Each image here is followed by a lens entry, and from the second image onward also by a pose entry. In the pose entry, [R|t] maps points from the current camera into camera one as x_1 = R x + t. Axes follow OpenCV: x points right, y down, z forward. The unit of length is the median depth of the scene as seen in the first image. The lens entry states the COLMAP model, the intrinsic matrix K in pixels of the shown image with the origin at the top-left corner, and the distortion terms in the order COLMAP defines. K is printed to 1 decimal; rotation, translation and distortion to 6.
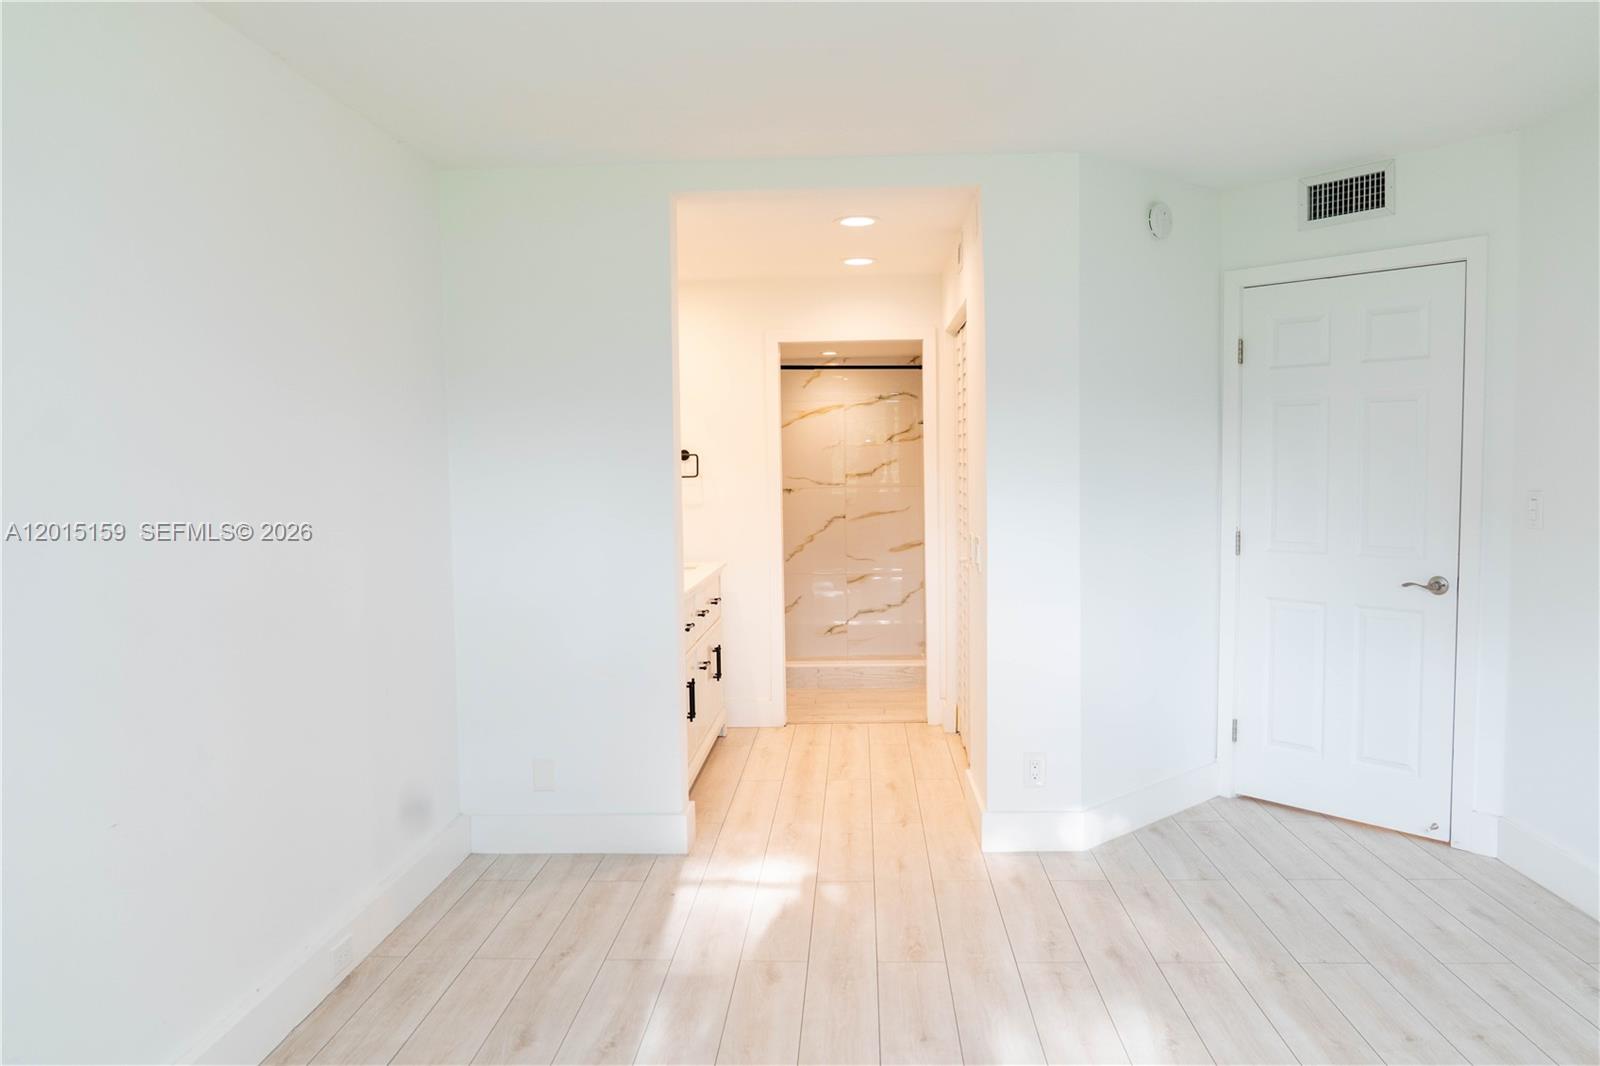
lens RADIAL K [[1133.3, 0, 800.0], [0, 1133.3, 533.0], [0, 0, 1]] dist [-0.030727, 0.005855]
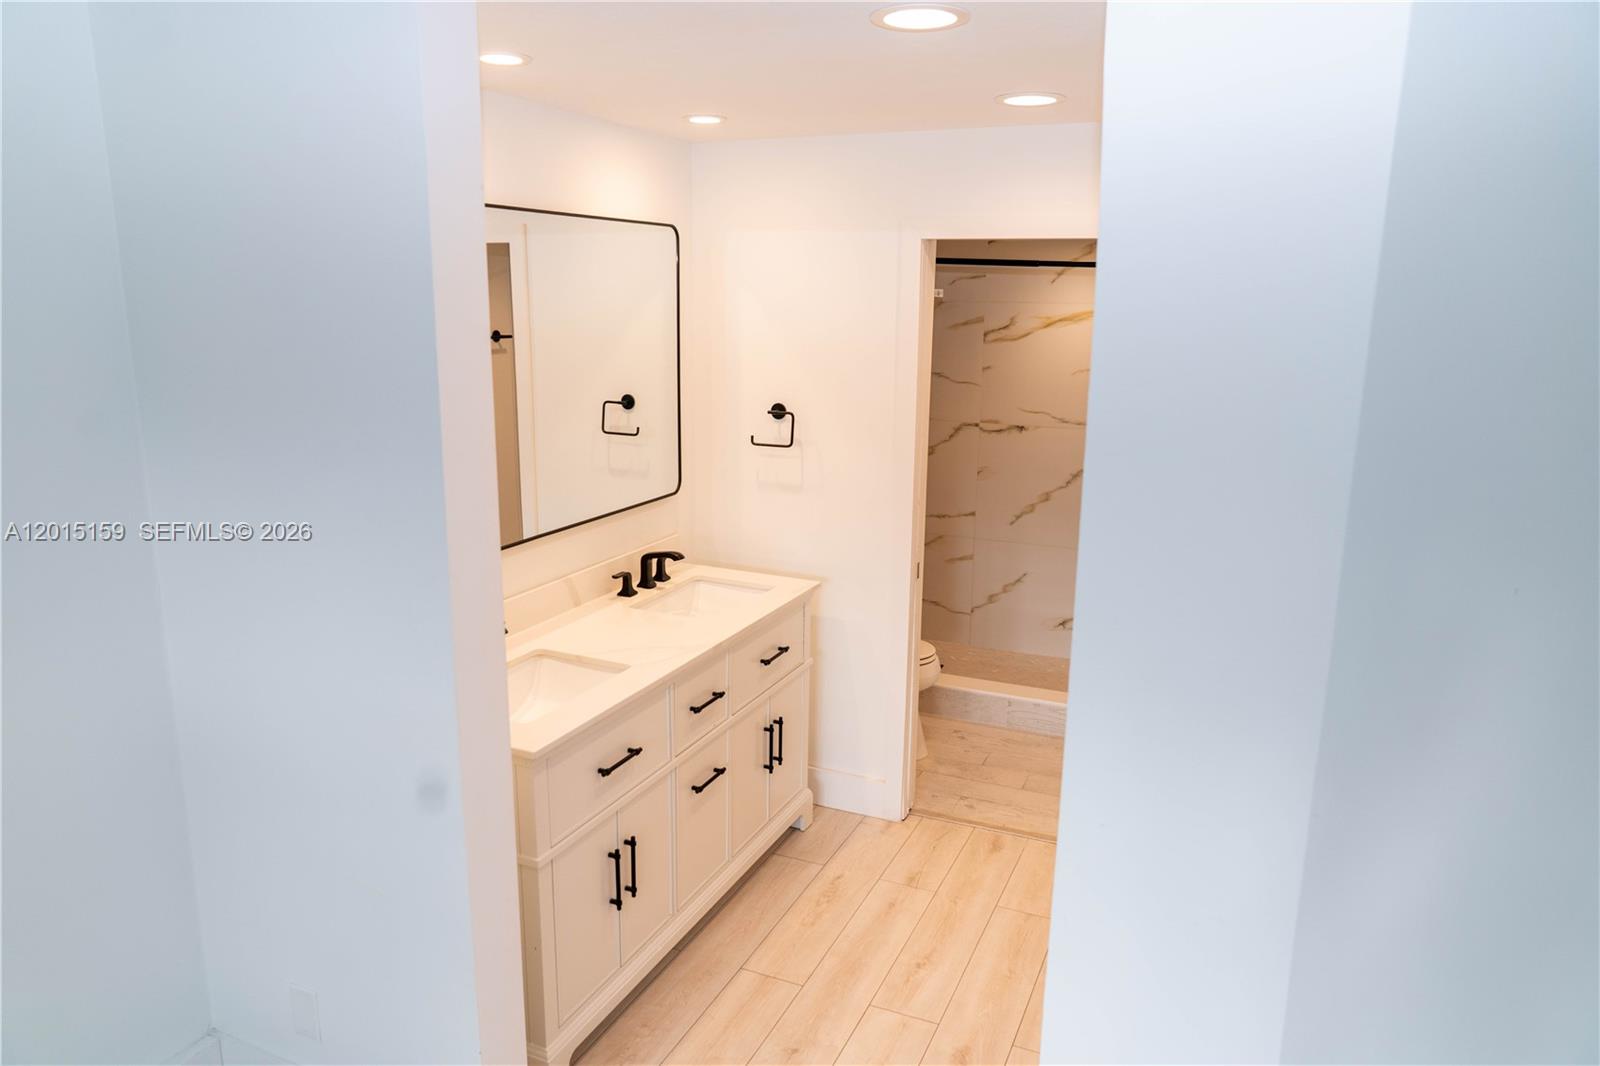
lens RADIAL K [[1073.4, 0, 800.0], [0, 1073.4, 533.0], [0, 0, 1]] dist [-0.032838, 0.023965]
pose [[0.932622, 0.105280, -0.345155, 0.153288], [-0.049205, 0.984662, 0.167388, -0.119407], [0.357484, -0.139127, 0.923498, 0.475388]]
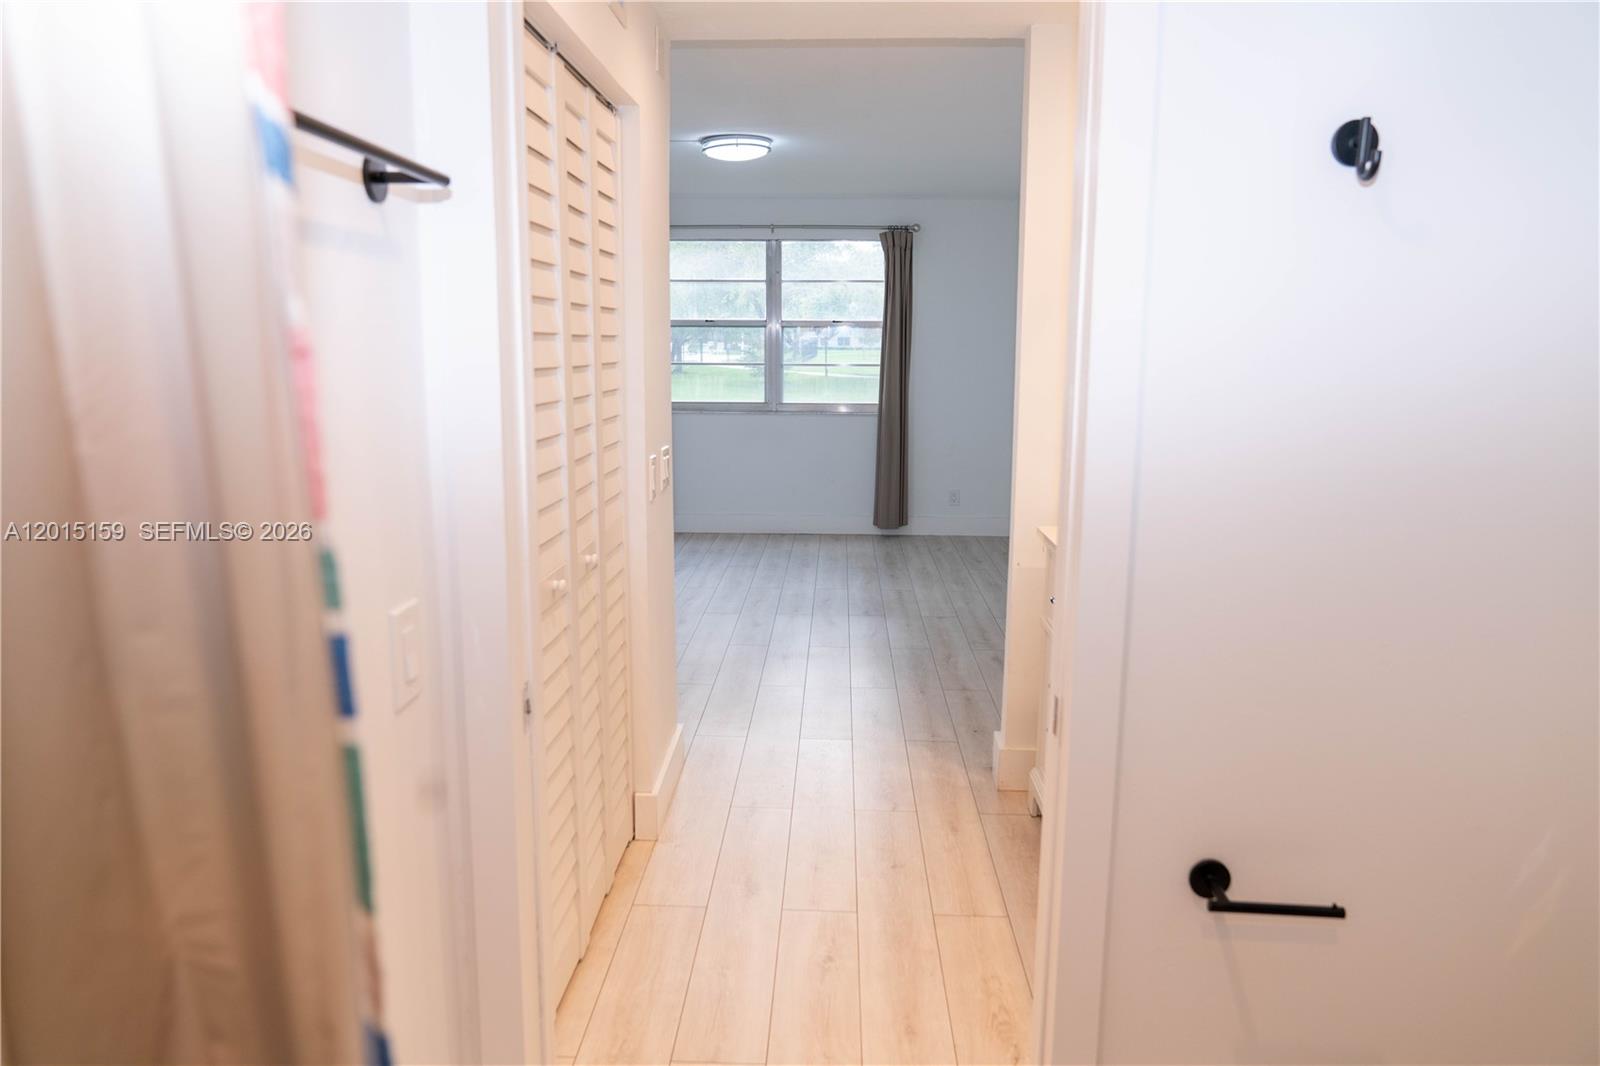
lens RADIAL K [[1073.4, 0, 800.0], [0, 1073.4, 533.0], [0, 0, 1]] dist [-0.032838, 0.023965]
pose [[-0.999812, 0.014466, -0.012900, 0.054730], [0.010990, 0.971341, 0.237436, -0.096675], [0.015965, 0.237250, -0.971317, 1.427419]]
